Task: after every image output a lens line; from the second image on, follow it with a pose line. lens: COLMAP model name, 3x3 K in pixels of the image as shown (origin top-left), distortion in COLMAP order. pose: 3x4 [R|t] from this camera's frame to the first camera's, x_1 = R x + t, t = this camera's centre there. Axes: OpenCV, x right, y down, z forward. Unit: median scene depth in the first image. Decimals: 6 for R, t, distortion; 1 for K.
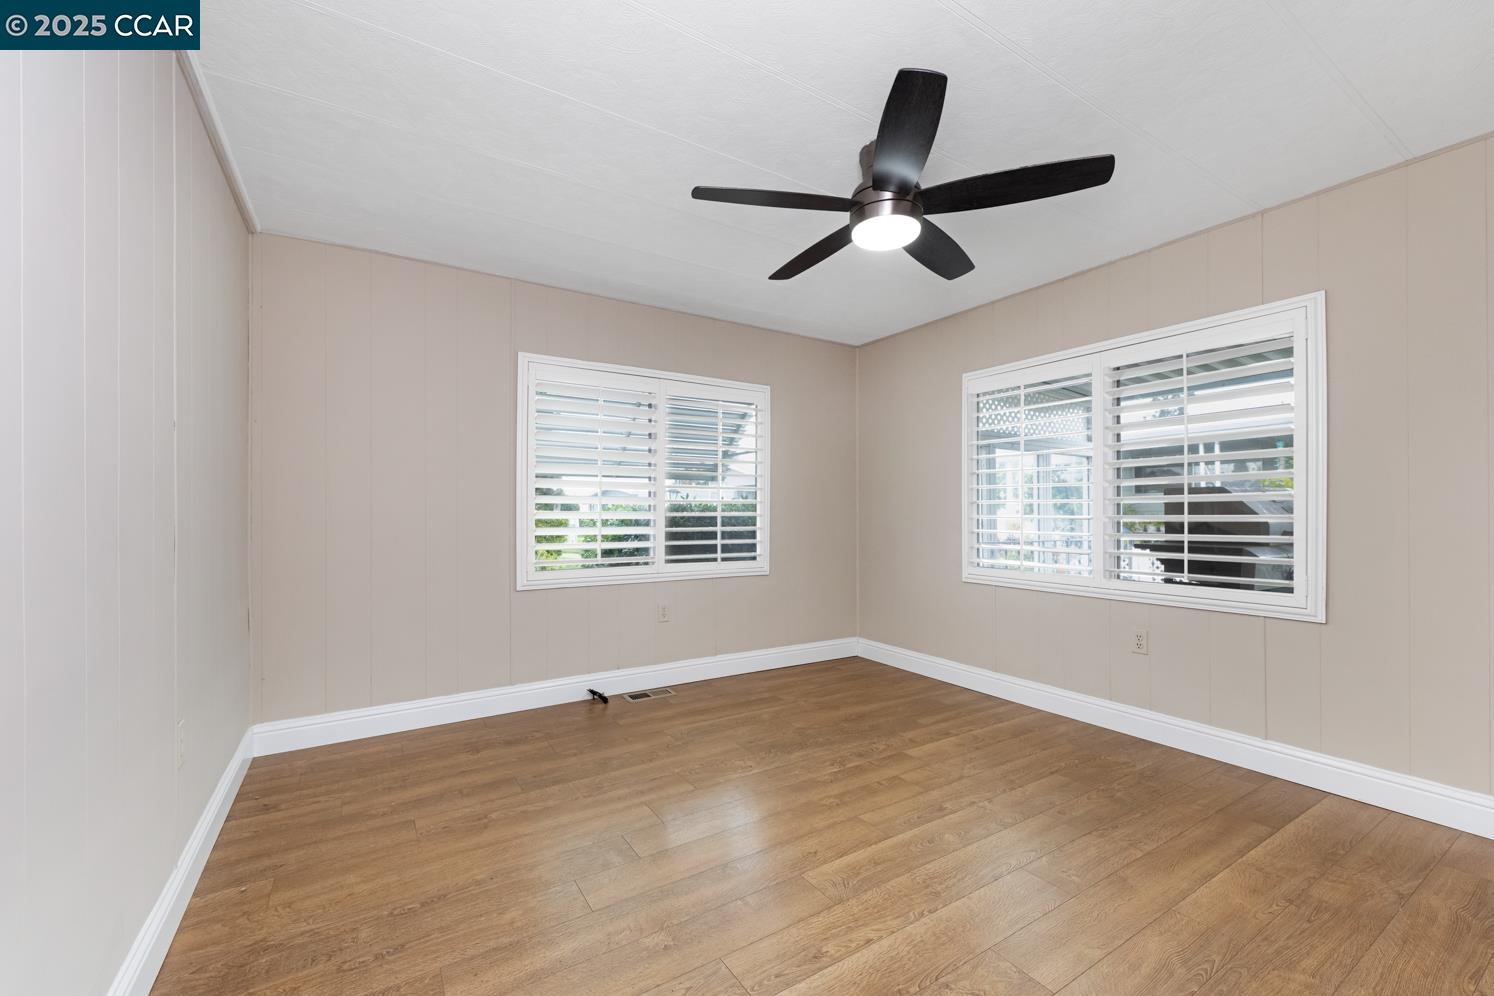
lens RADIAL K [[607.4, 0, 744.1], [0, 607.4, 501.3], [0, 0, 1]] dist [-0.001635, 0.000108]
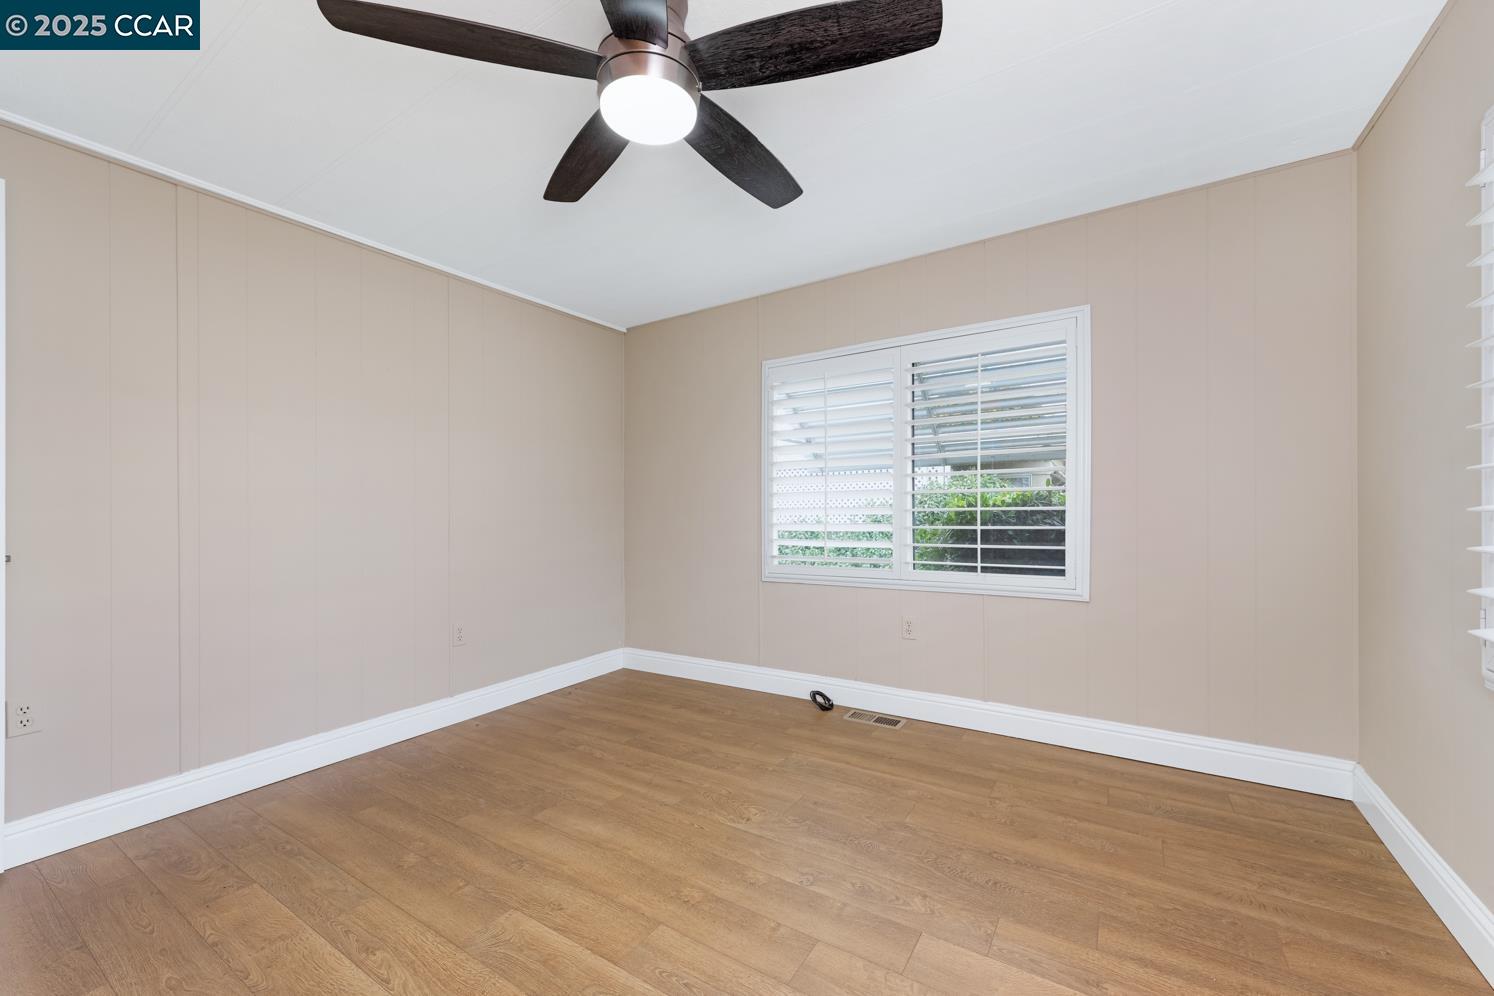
lens RADIAL K [[598.0, 0, 742.3], [0, 598.0, 500.9], [0, 0, 1]] dist [-0.001075, -0.000060]
pose [[0.412331, -0.019947, -0.910816, 0.600601], [0.030856, 0.999492, -0.007920, 0.012477], [0.910512, -0.024838, 0.412737, 0.541337]]
